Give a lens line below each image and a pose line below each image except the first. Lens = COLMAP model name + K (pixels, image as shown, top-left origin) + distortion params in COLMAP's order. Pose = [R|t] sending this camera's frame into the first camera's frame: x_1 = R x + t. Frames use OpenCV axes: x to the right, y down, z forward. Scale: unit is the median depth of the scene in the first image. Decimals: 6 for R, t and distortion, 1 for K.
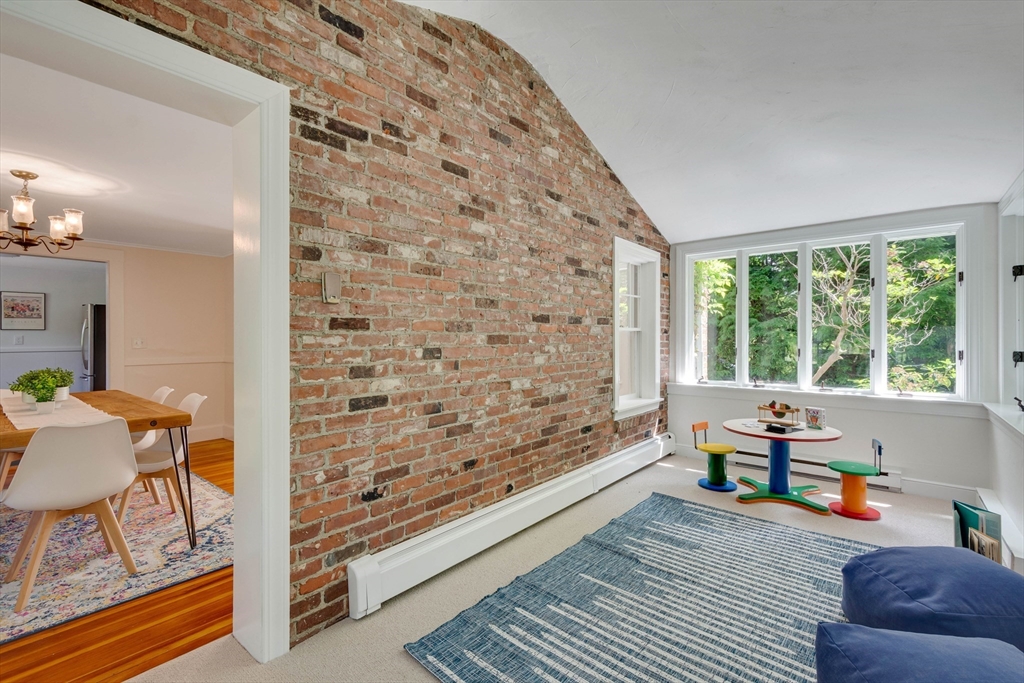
lens RADIAL K [[449.2, 0, 506.9], [0, 449.2, 337.7], [0, 0, 1]] dist [0.016178, -0.002699]
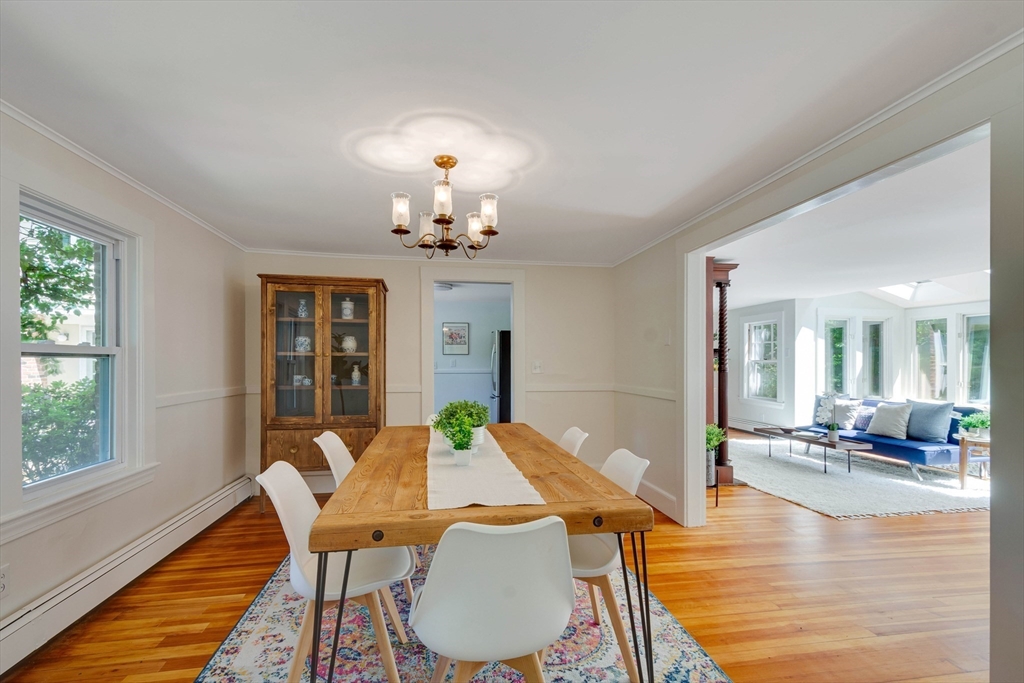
lens RADIAL K [[449.2, 0, 509.5], [0, 449.2, 365.6], [0, 0, 1]] dist [0.016178, -0.002699]
pose [[0.760057, 0.006087, -0.649828, -0.432923], [0.000214, 0.999954, 0.009618, -0.001889], [0.649857, -0.007449, 0.760020, 0.446065]]
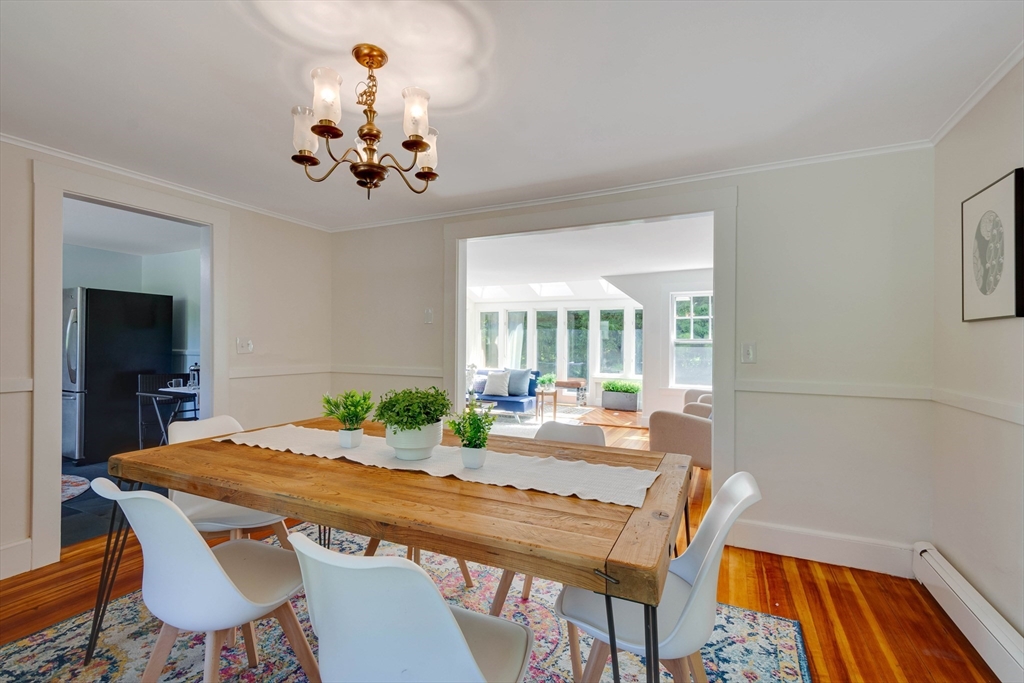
lens RADIAL K [[449.2, 0, 511.9], [0, 449.2, 337.7], [0, 0, 1]] dist [0.016178, -0.002699]
pose [[0.969209, 0.004641, 0.246194, -0.996077], [-0.002057, 0.999940, -0.010752, 0.007223], [-0.246229, 0.009914, 0.969161, 0.386747]]
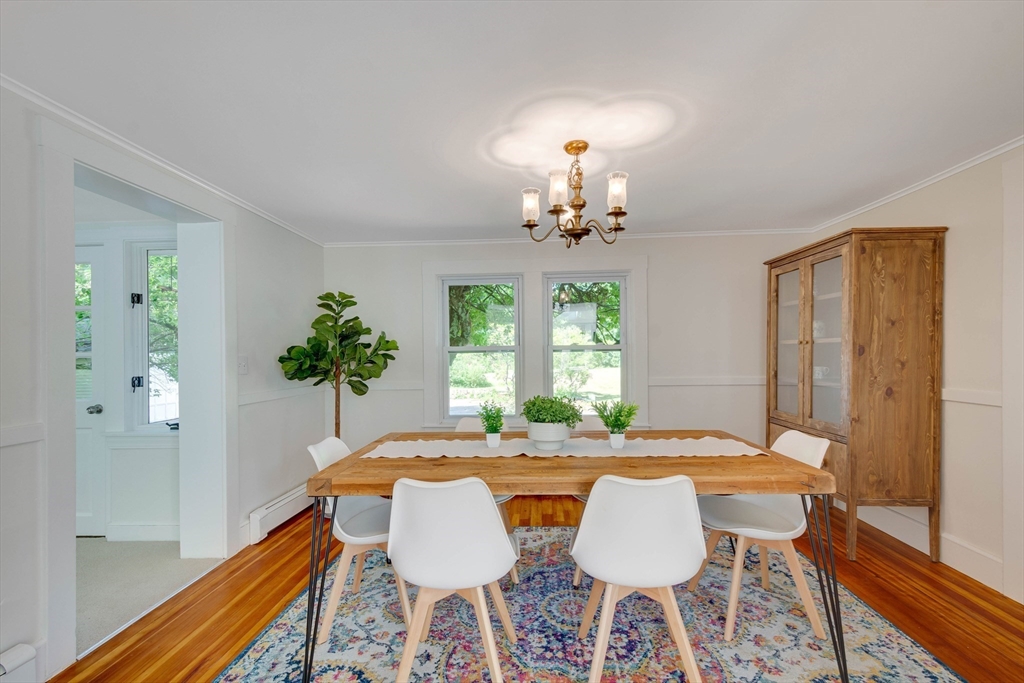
lens RADIAL K [[449.2, 0, 511.9], [0, 449.2, 351.5], [0, 0, 1]] dist [0.016178, -0.002699]
pose [[-0.797422, 0.009548, -0.603346, -0.483601], [0.016537, 0.999845, -0.006034, -0.004103], [0.603195, -0.014789, -0.797456, 1.508754]]
